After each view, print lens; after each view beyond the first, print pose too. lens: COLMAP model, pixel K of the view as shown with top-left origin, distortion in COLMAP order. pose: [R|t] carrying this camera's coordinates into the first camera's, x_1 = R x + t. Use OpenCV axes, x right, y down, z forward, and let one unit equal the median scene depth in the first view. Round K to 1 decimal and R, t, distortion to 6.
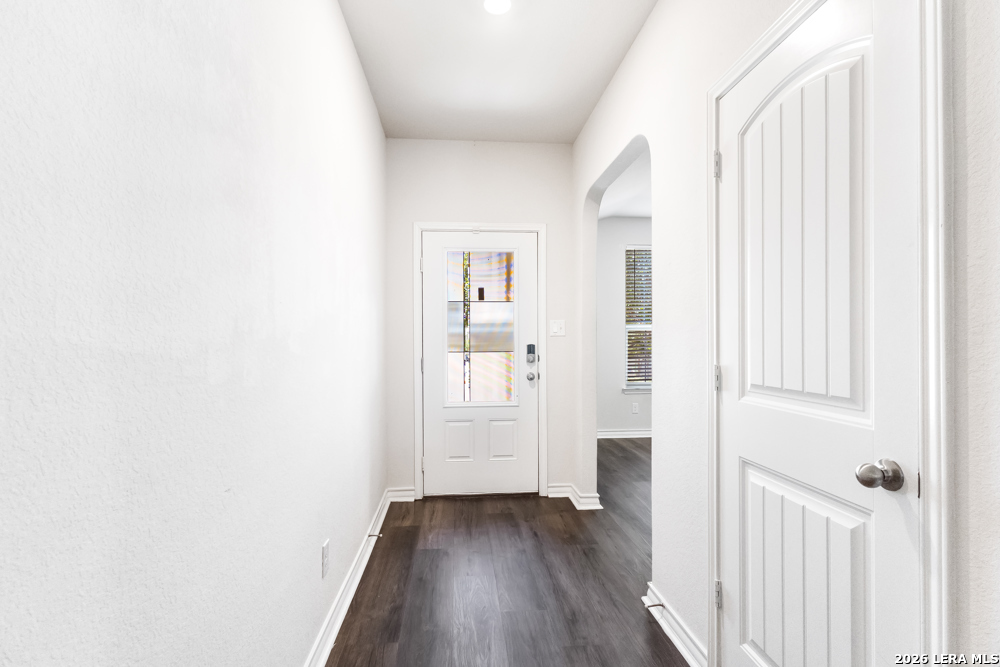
lens RADIAL K [[461.1, 0, 499.9], [0, 461.1, 338.0], [0, 0, 1]] dist [0.011924, -0.000013]
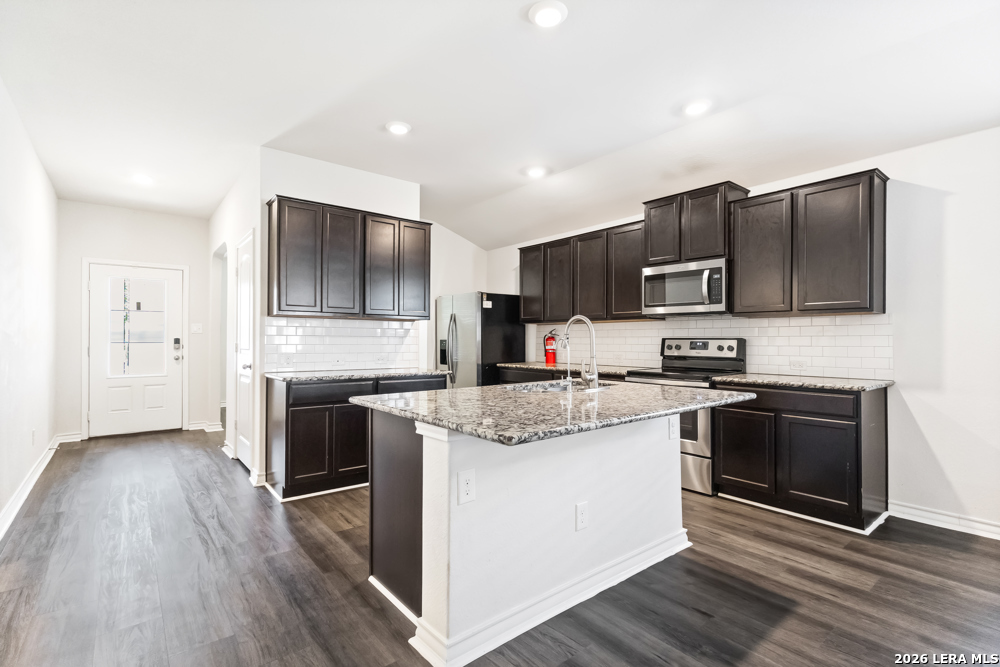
lens RADIAL K [[461.1, 0, 493.4], [0, 461.1, 337.4], [0, 0, 1]] dist [0.011924, -0.000013]
pose [[0.830668, 0.008457, 0.556703, 0.085232], [-0.011188, 0.999936, 0.001504, -0.003775], [-0.556655, -0.007478, 0.830710, -1.009483]]
